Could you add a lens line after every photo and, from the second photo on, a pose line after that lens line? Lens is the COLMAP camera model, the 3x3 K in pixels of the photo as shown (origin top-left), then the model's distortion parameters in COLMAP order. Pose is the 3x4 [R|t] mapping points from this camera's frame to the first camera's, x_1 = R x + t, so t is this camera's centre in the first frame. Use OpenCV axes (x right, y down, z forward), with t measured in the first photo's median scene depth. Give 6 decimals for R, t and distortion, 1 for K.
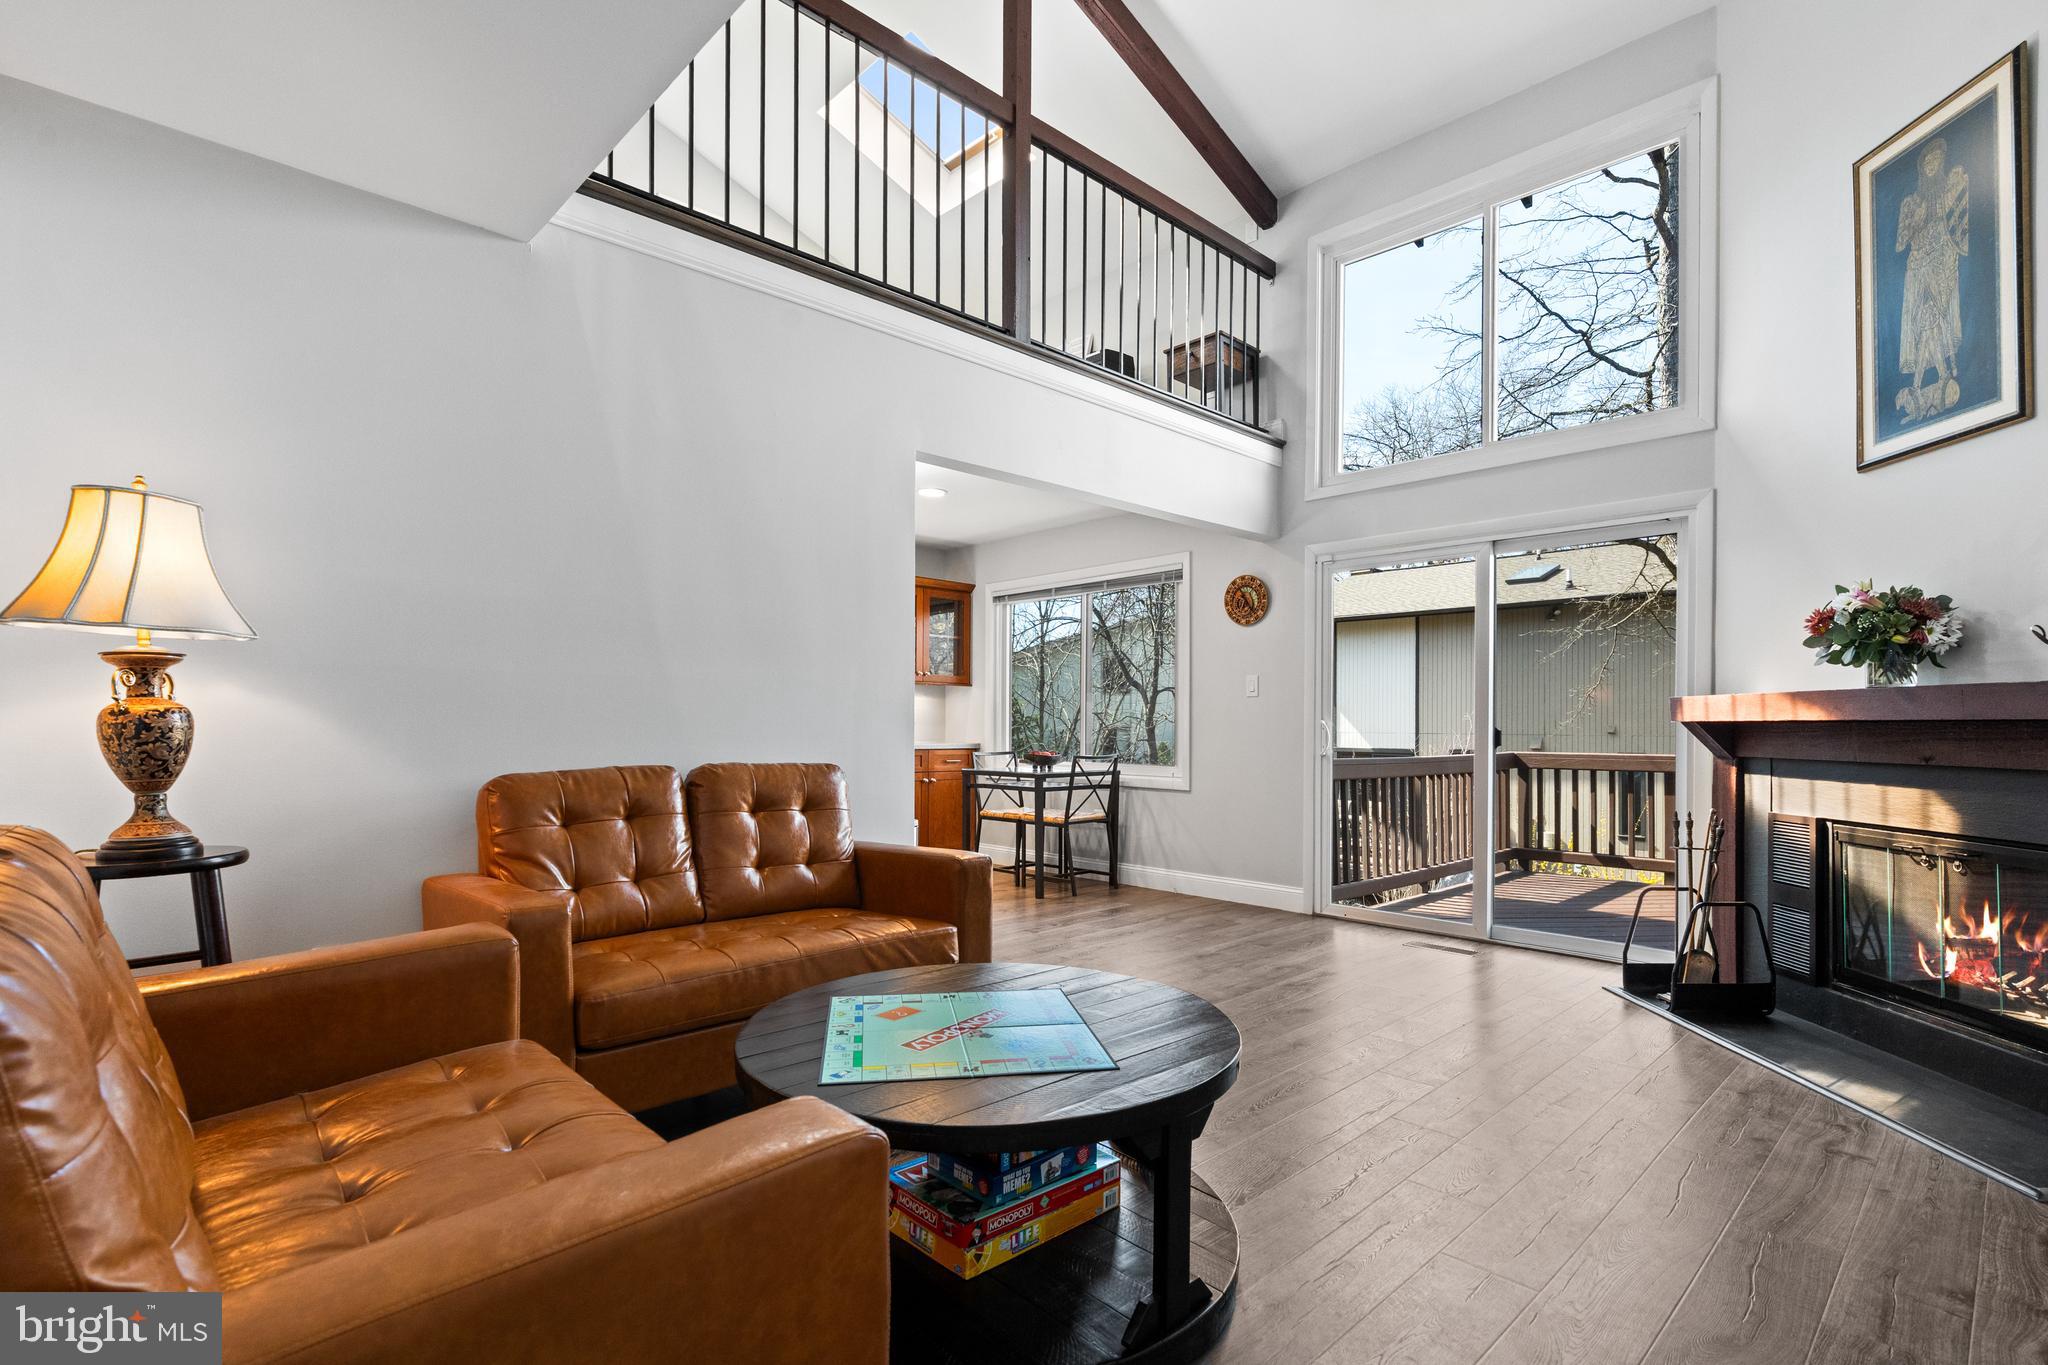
lens RADIAL K [[969.5, 0, 1044.7], [0, 969.5, 716.6], [0, 0, 1]] dist [-0.002568, 0.001365]
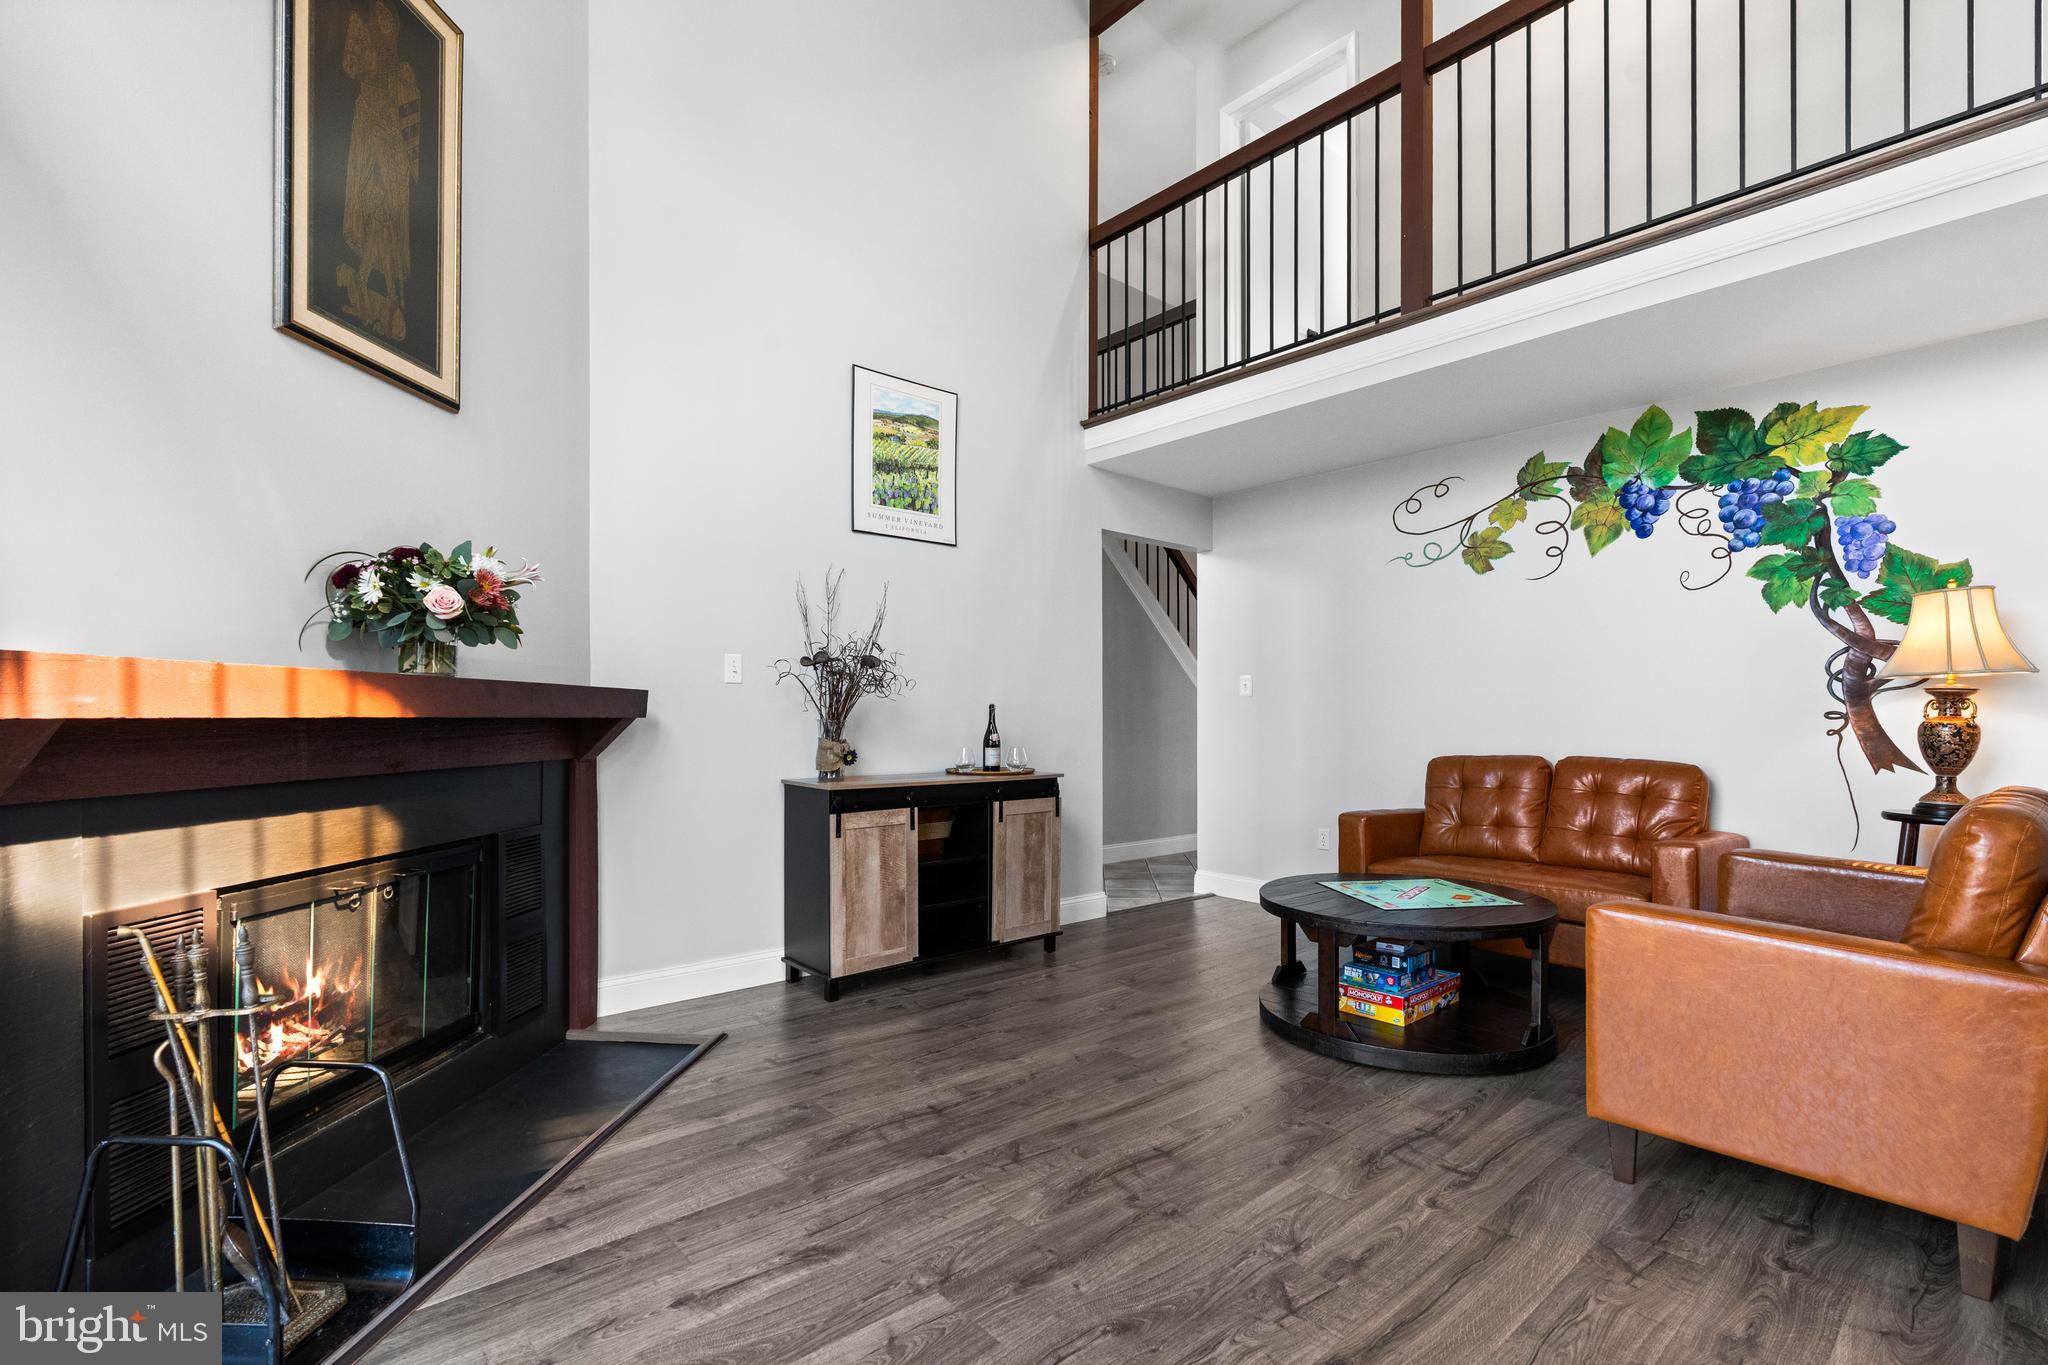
lens RADIAL K [[969.5, 0, 1044.7], [0, 969.5, 716.6], [0, 0, 1]] dist [-0.002568, 0.001365]
pose [[-0.999119, -0.007922, 0.041209, 0.337209], [-0.008349, 0.999913, -0.010195, 0.007267], [-0.041124, -0.010530, -0.999099, 1.770605]]
